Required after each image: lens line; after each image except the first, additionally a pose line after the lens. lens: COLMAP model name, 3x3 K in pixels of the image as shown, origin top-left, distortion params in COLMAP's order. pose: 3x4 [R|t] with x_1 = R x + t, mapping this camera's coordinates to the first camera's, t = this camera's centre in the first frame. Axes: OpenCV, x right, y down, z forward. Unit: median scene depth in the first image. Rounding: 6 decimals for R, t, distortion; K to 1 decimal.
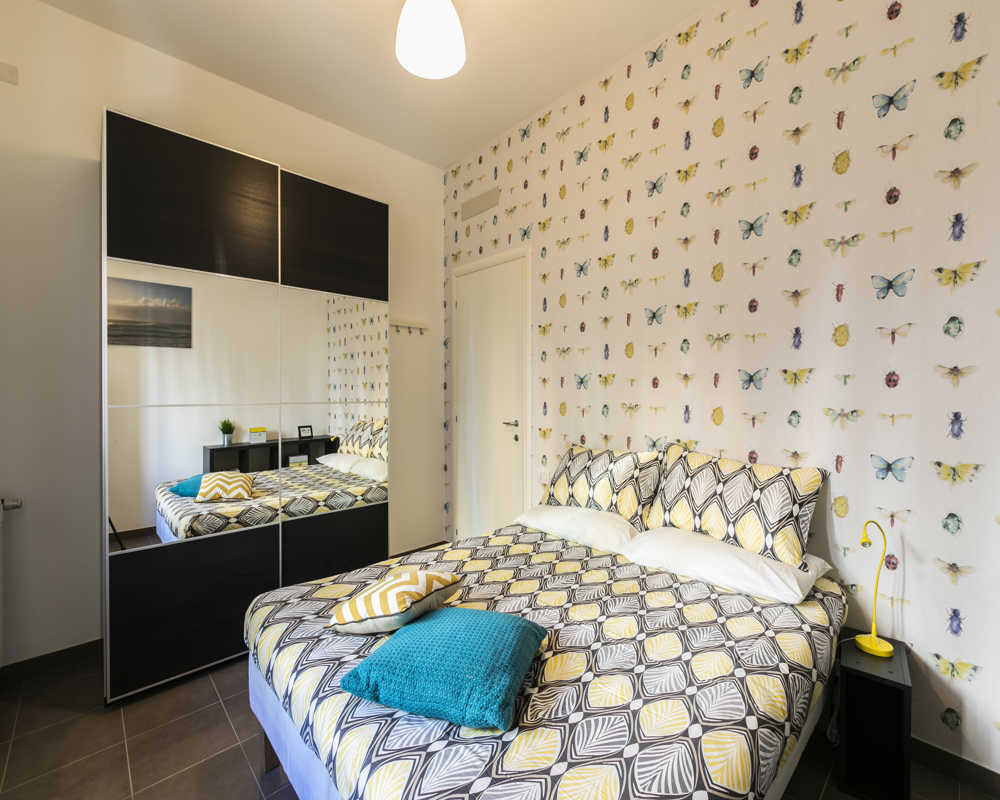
lens RADIAL K [[451.9, 0, 514.6], [0, 451.9, 395.4], [0, 0, 1]] dist [-0.000759, -0.000797]
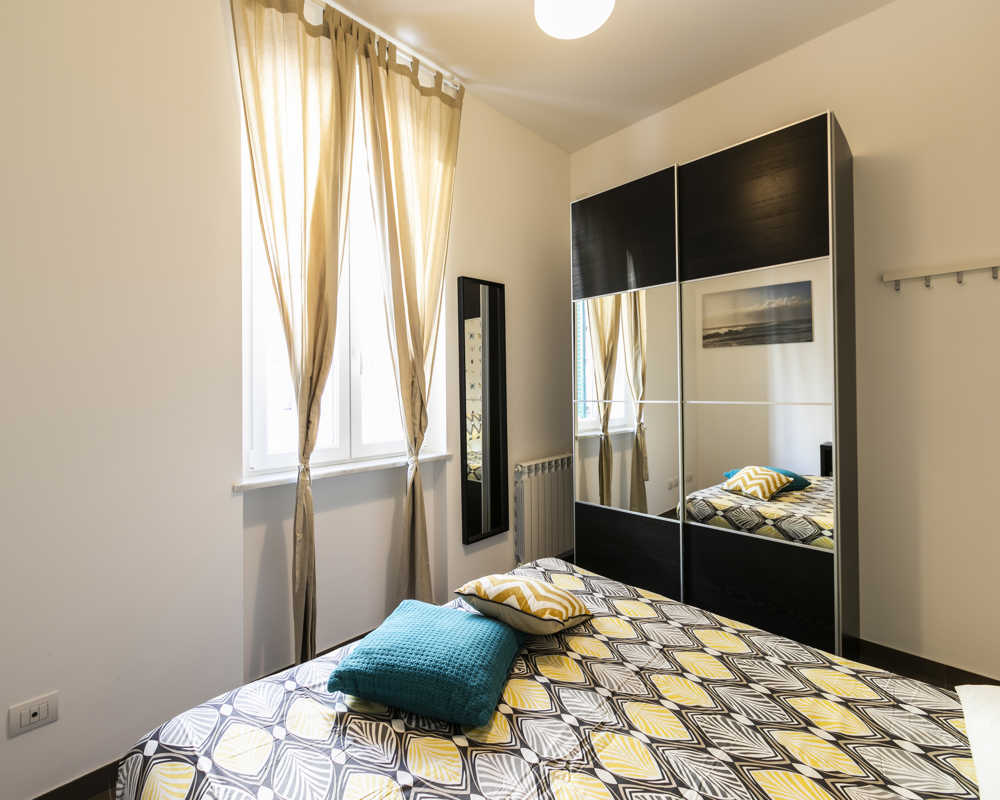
lens RADIAL K [[446.9, 0, 507.9], [0, 446.9, 387.9], [0, 0, 1]] dist [-0.000499, -0.000330]
pose [[0.018239, 0.012286, -0.999758, 0.474426], [0.007188, 0.999897, 0.012419, -0.035089], [0.999808, -0.007413, 0.018148, 0.591041]]
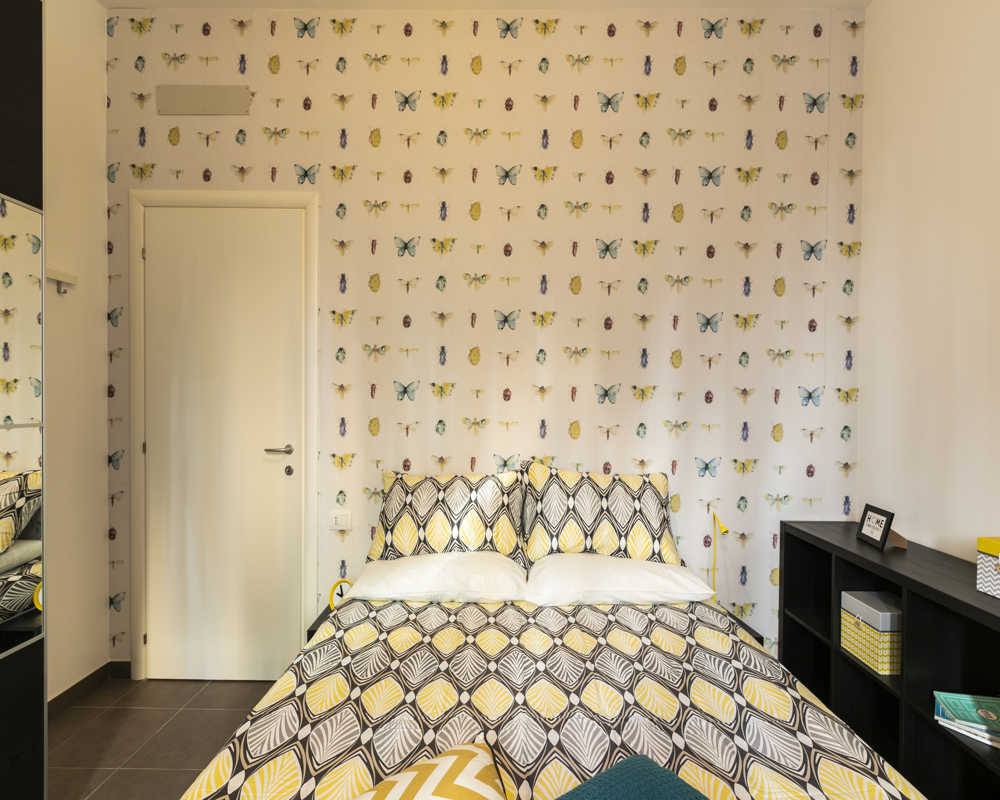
lens RADIAL K [[446.4, 0, 522.9], [0, 446.4, 404.4], [0, 0, 1]] dist [0.001446, -0.000028]
pose [[0.696123, -0.003662, 0.717913, -0.319518], [-0.003414, 0.999959, 0.008411, -0.017376], [-0.717915, -0.008306, 0.696082, 0.378312]]
